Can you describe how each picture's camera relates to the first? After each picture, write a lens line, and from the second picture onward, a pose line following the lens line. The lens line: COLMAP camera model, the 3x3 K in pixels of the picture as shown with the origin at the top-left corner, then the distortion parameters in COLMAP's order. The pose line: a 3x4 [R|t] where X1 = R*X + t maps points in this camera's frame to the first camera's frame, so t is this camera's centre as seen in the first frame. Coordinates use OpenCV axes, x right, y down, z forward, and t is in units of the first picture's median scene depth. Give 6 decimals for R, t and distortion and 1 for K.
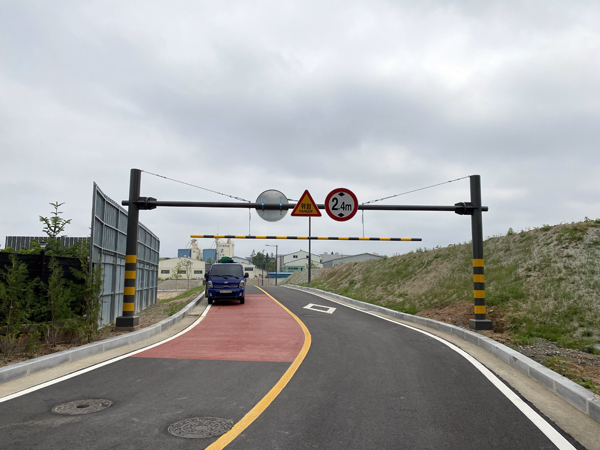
lens RADIAL K [[448.1, 0, 300.0], [0, 448.1, 225.0], [0, 0, 1]] dist [0.034544, -0.006241]
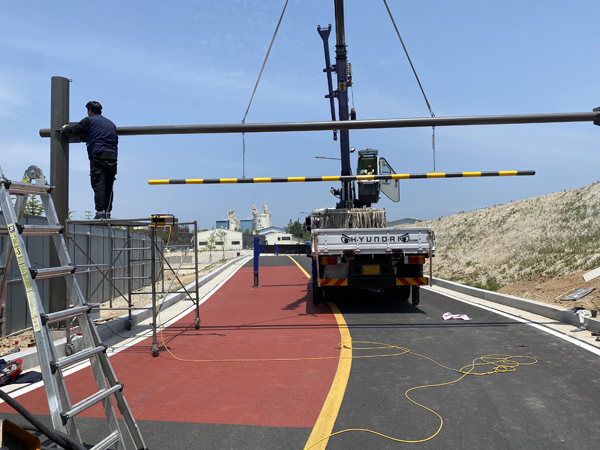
lens RADIAL K [[451.3, 0, 307.2], [0, 451.3, 225.0], [0, 0, 1]] dist [-0.002255, -0.002097]
pose [[0.997196, -0.033612, -0.066858, 0.010324], [0.038241, 0.996869, 0.069207, 0.047720], [0.064323, -0.071570, 0.995359, 0.381993]]
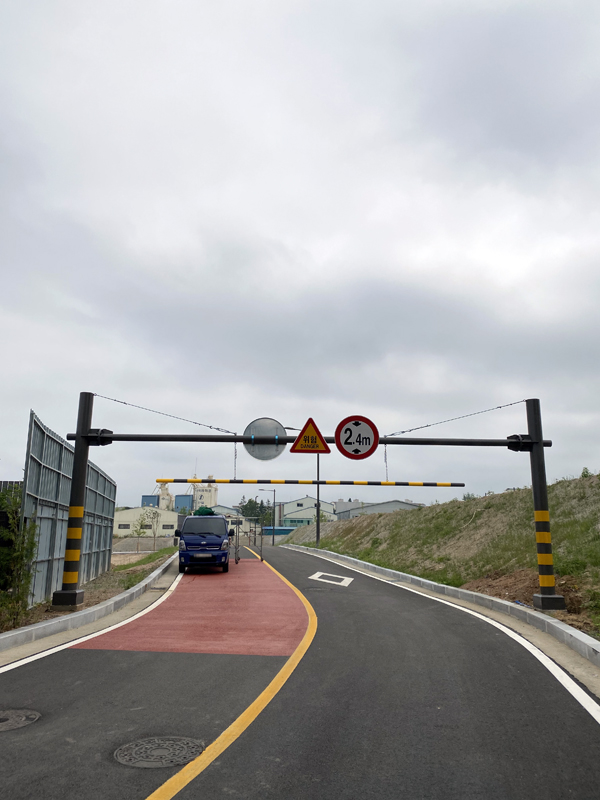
lens RADIAL K [[597.5, 0, 302.0], [0, 597.5, 398.2], [0, 0, 1]] dist [0.034544, -0.006241]
pose [[0.999974, -0.003384, -0.006414, 0.006611], [0.002682, 0.994322, -0.106381, -0.004487], [0.006737, 0.106361, 0.994305, -0.009148]]
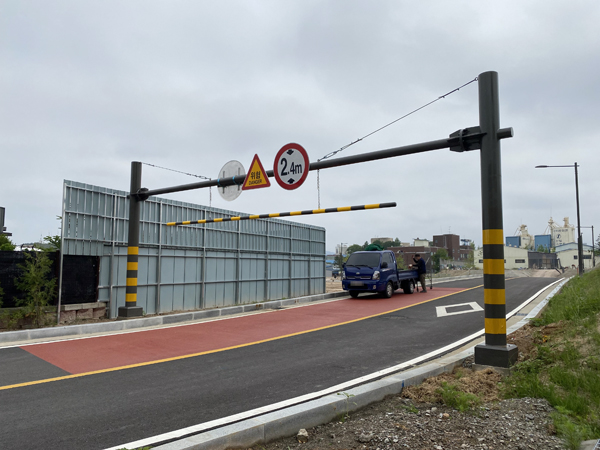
lens RADIAL K [[448.1, 0, 300.0], [0, 448.1, 225.0], [0, 0, 1]] dist [0.034544, -0.006241]
pose [[0.764650, -0.066669, -0.640988, 0.548849], [0.081229, 0.996673, -0.006763, 0.053028], [0.639306, -0.046895, 0.767521, 0.445390]]
